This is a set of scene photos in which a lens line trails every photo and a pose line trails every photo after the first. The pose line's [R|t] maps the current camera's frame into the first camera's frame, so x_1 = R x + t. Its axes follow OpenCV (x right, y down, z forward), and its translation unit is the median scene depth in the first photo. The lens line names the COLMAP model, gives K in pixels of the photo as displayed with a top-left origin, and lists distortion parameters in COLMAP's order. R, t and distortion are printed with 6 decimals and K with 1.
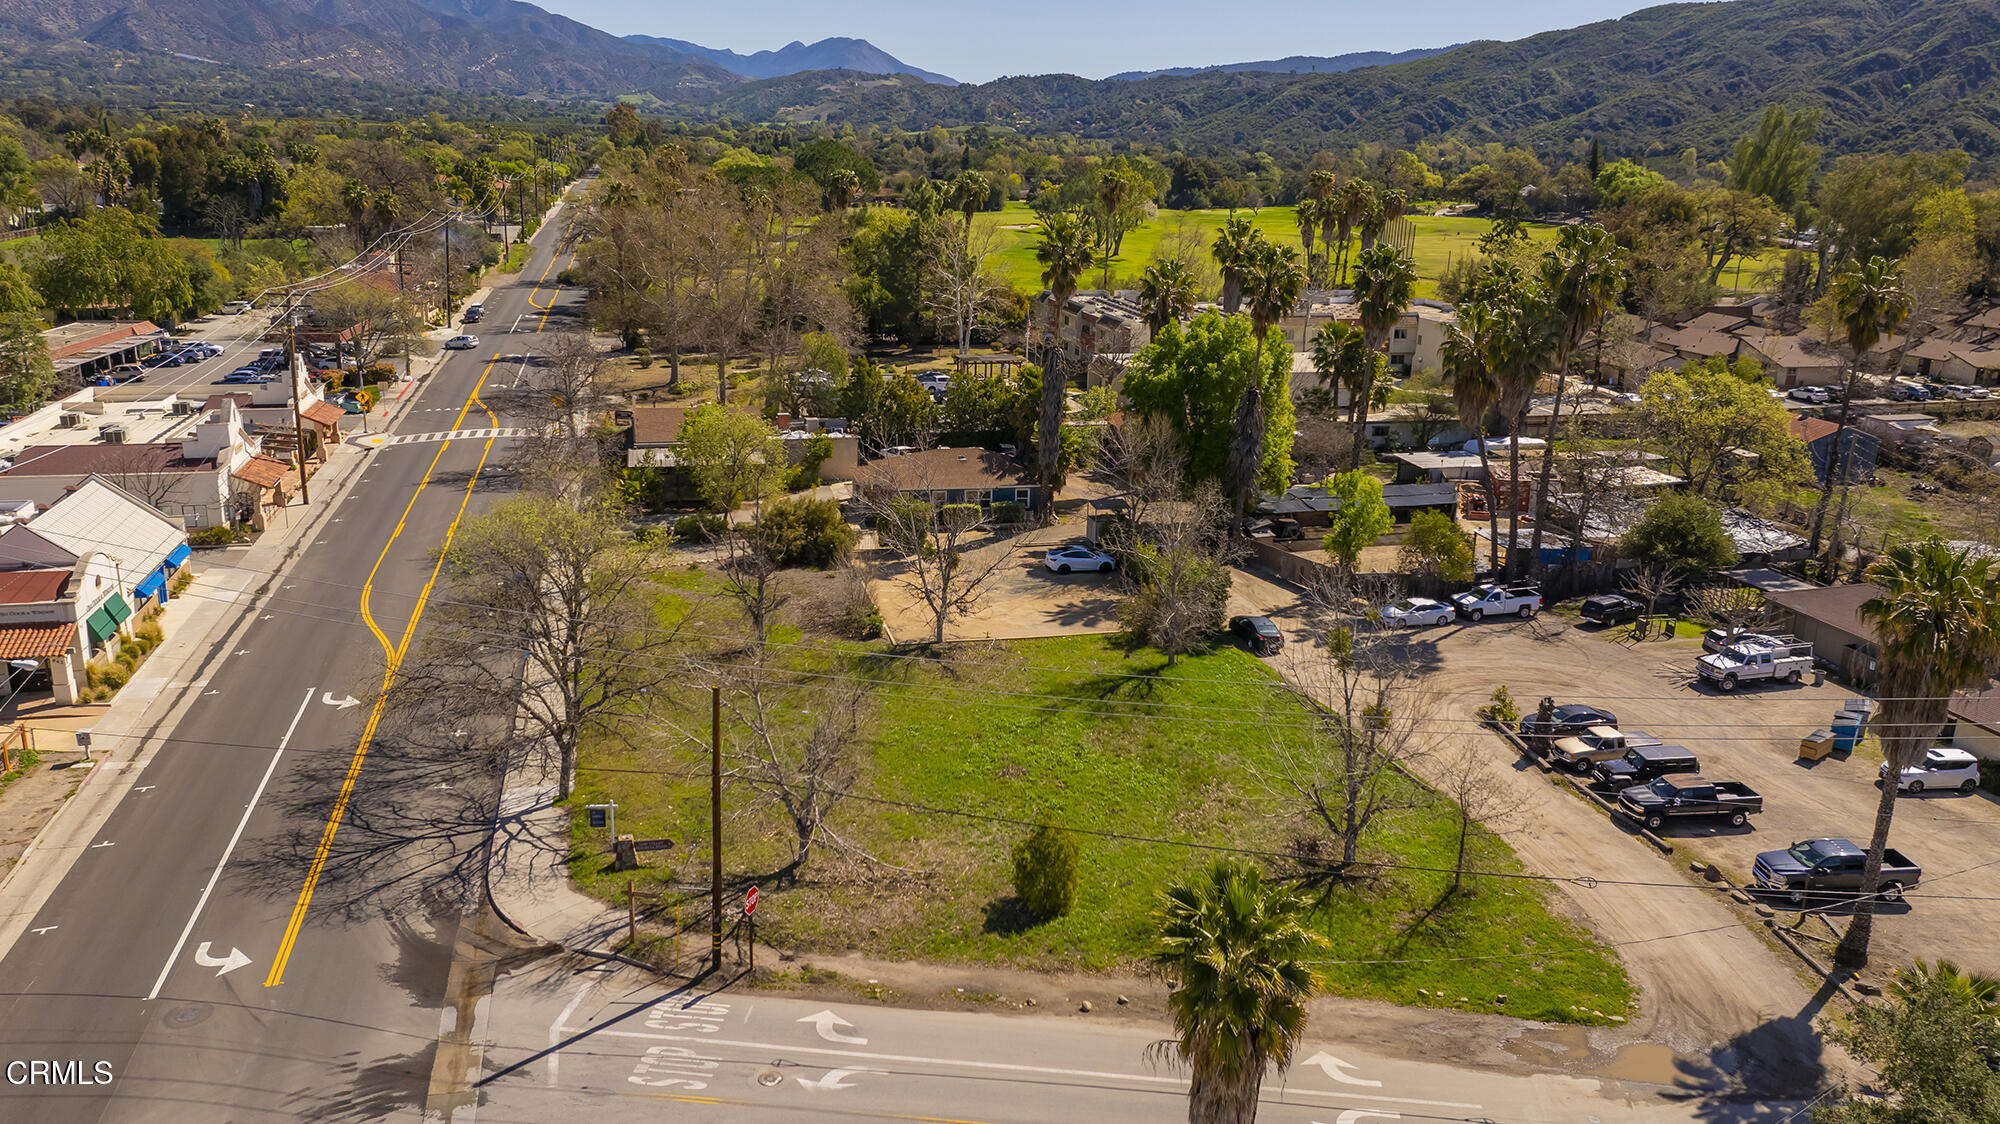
lens RADIAL K [[1488.5, 0, 998.4], [0, 1488.5, 559.4], [0, 0, 1]] dist [-0.051887, 0.057517]
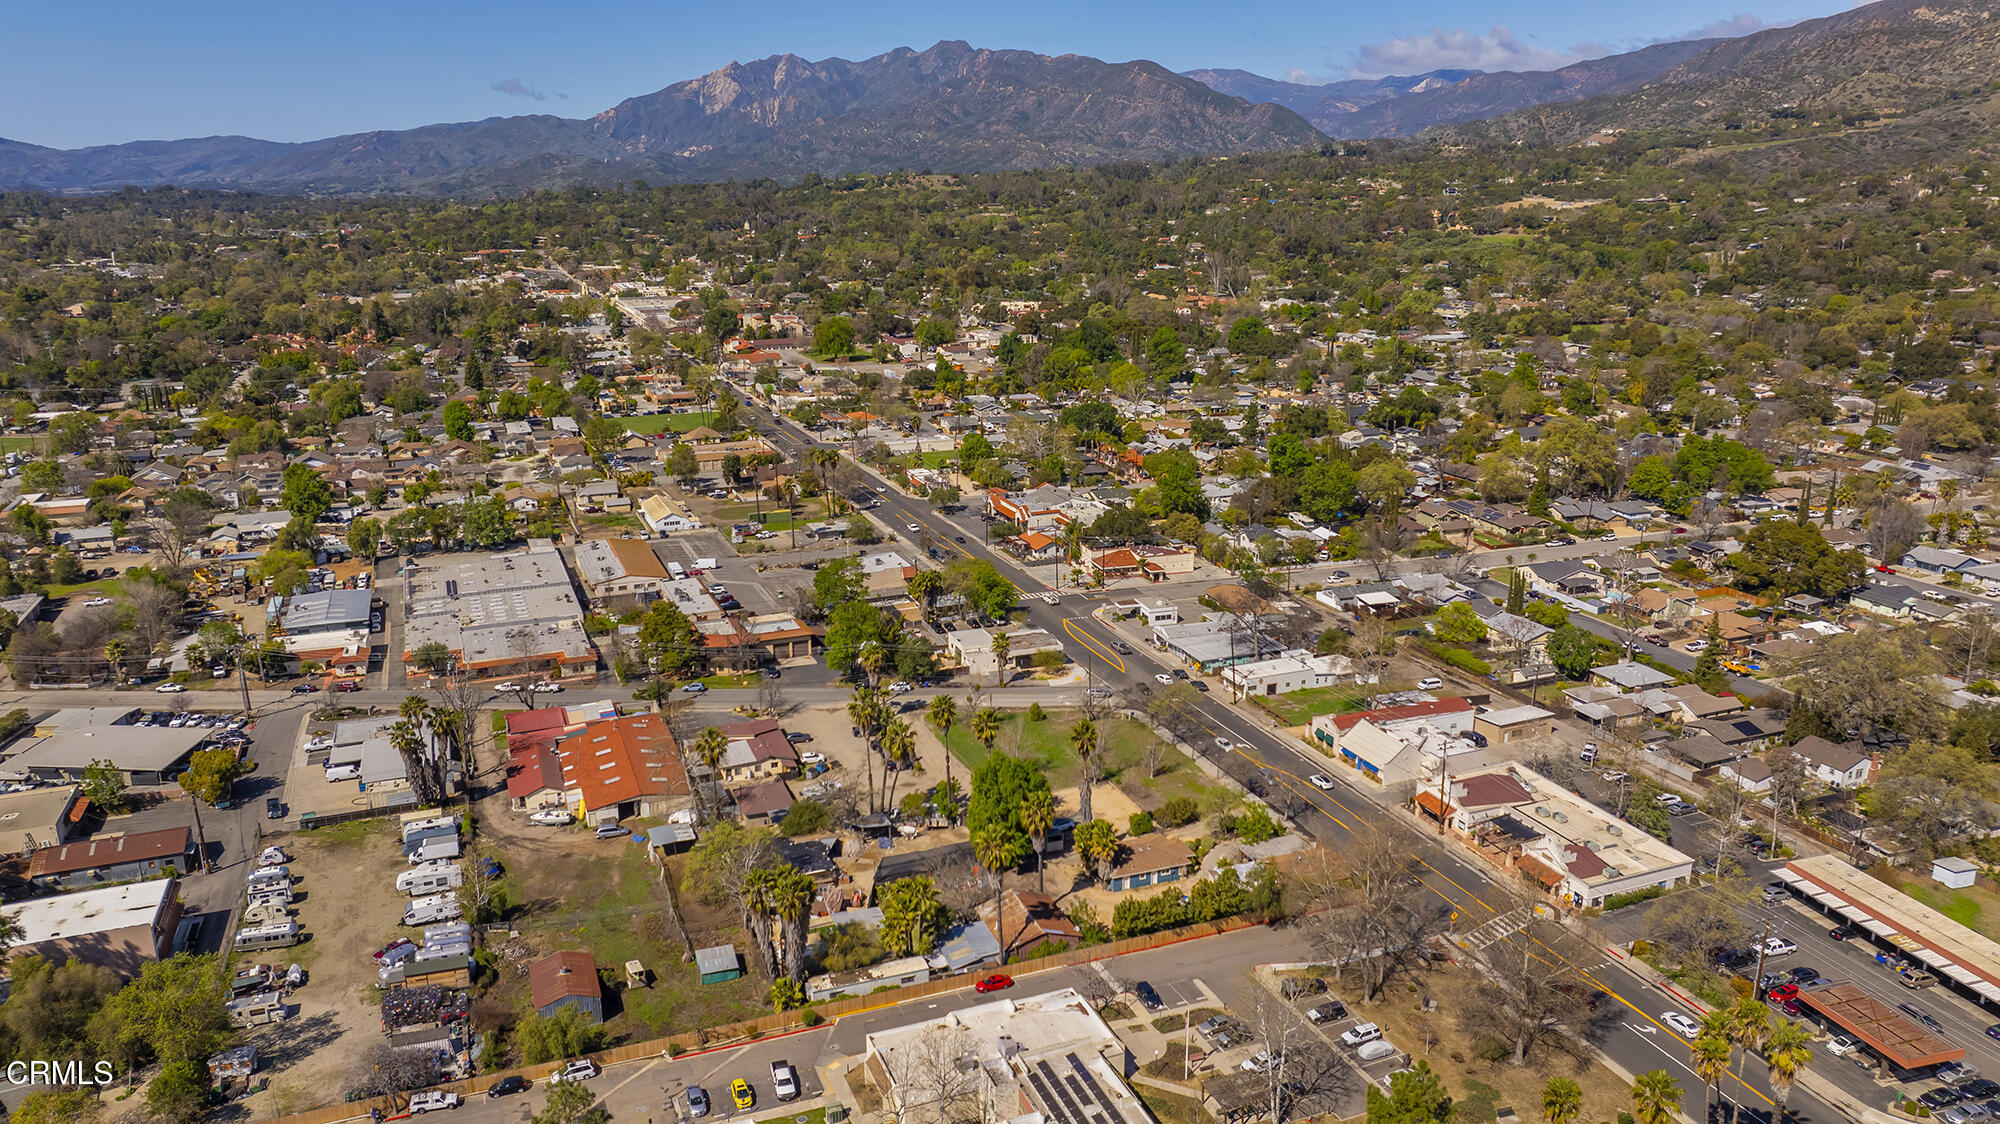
lens RADIAL K [[1395.2, 0, 1000.0], [0, 1395.2, 562.0], [0, 0, 1]] dist [-0.029366, 0.026352]
pose [[-0.990997, 0.015349, -0.133001, 0.357133], [-0.055883, 0.855309, 0.515095, -1.219484], [0.121663, 0.517891, -0.846751, 2.172836]]
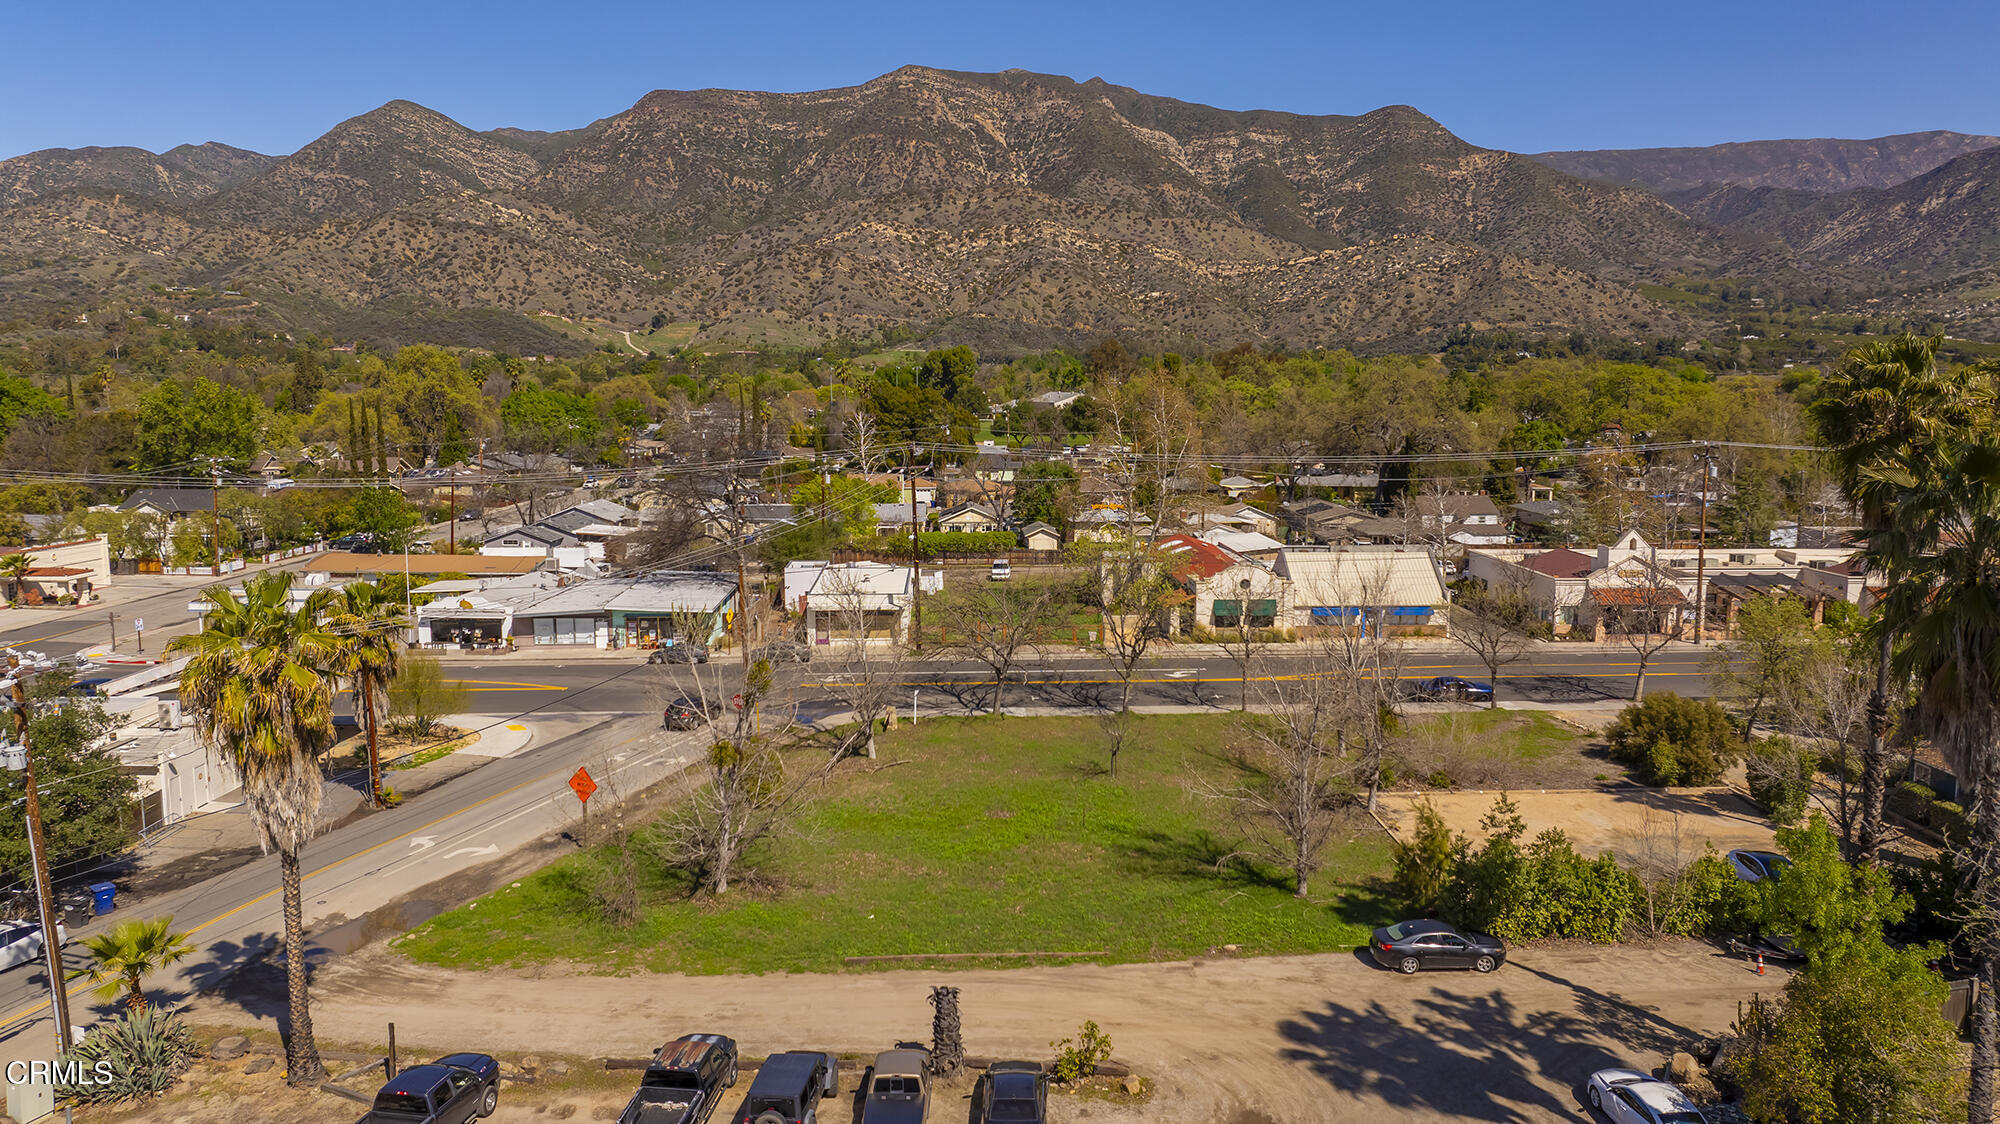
lens RADIAL K [[1408.2, 0, 993.1], [0, 1408.2, 554.8], [0, 0, 1]] dist [-0.041356, 0.029605]
pose [[-0.215781, 0.094823, -0.971827, 0.548951], [-0.269603, 0.950798, 0.152633, -0.105386], [0.938484, 0.294943, -0.179600, 0.633506]]
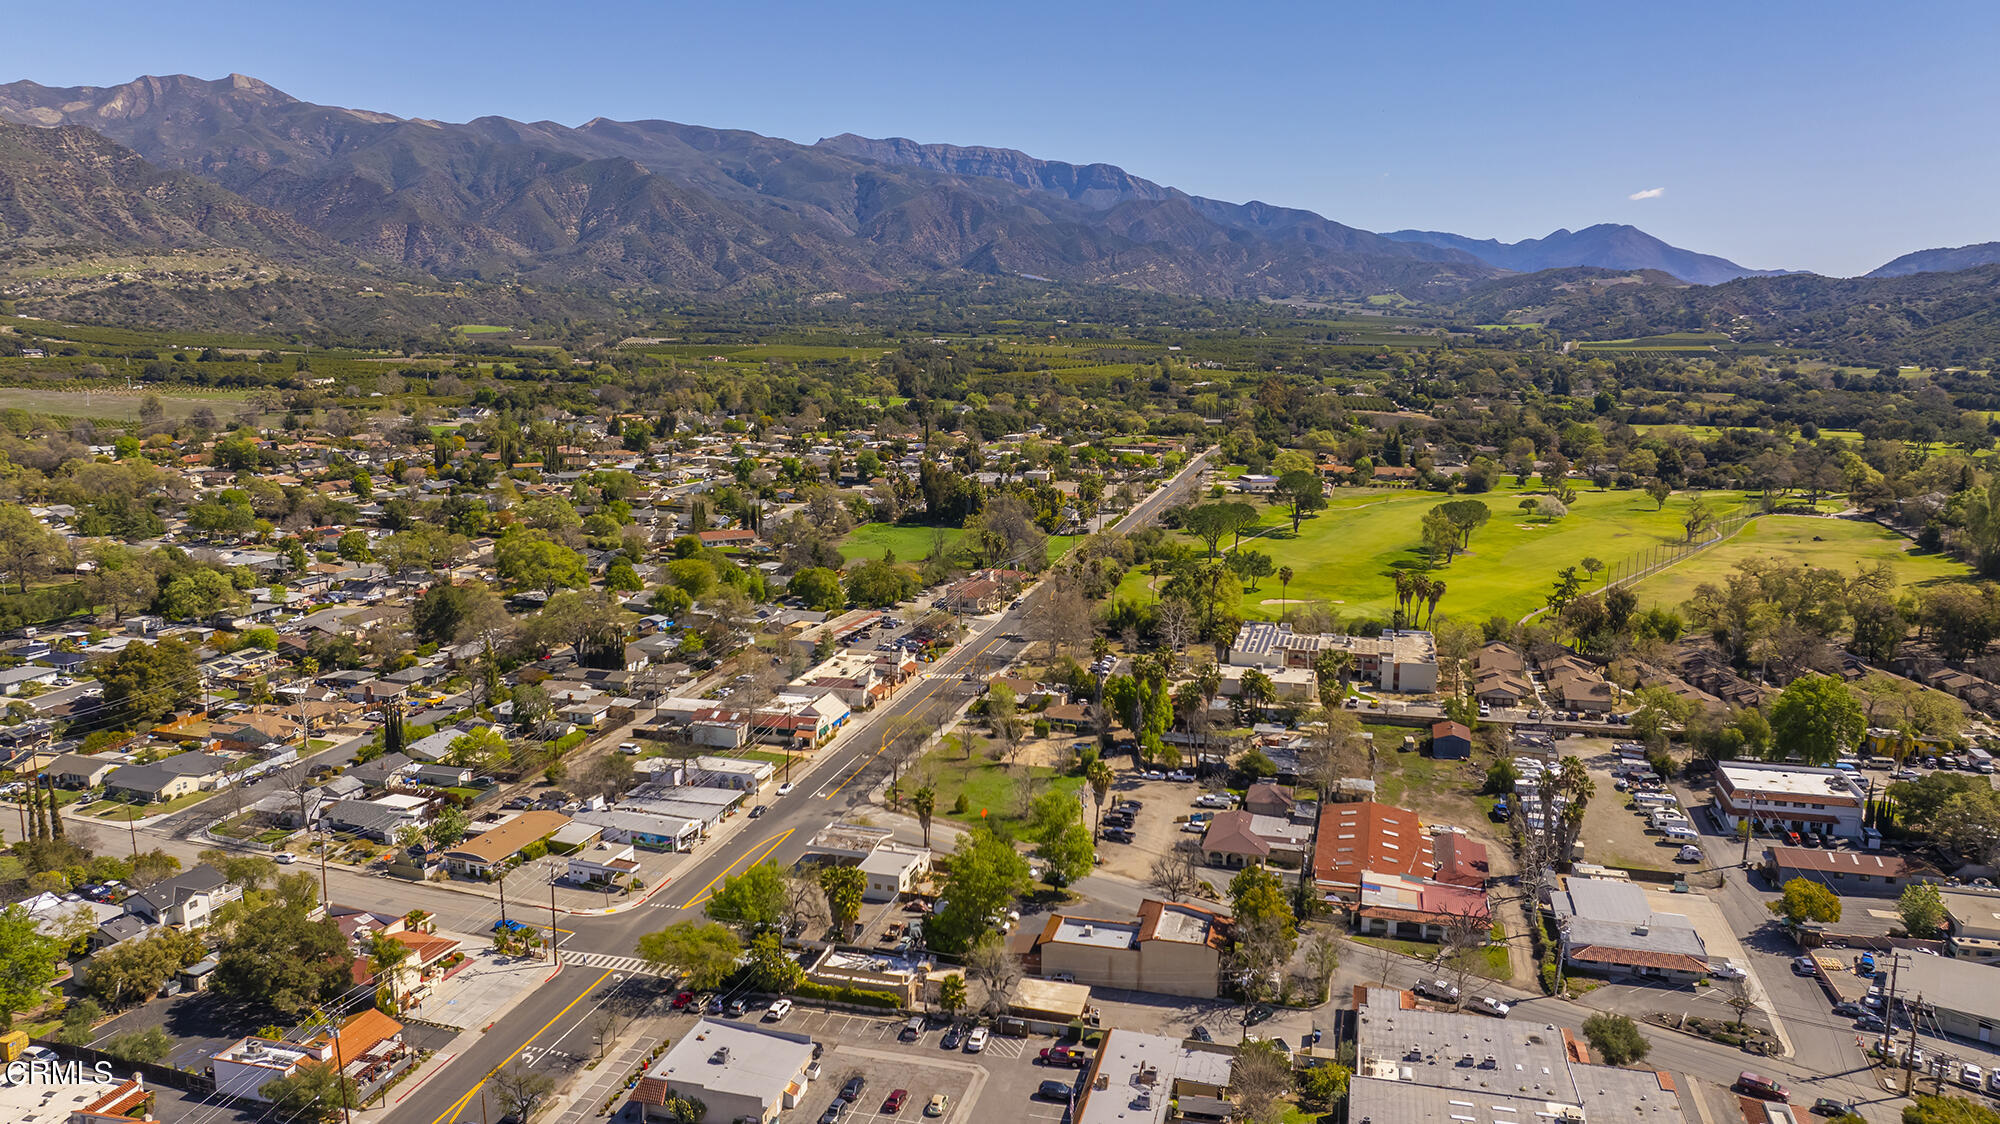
lens RADIAL K [[1404.2, 0, 995.8], [0, 1404.2, 551.1], [0, 0, 1]] dist [-0.023387, 0.008816]
pose [[0.871130, 0.059590, -0.487423, 1.112754], [-0.113999, 0.990033, -0.082703, -0.121873], [0.477636, 0.127611, 0.869240, -1.476486]]
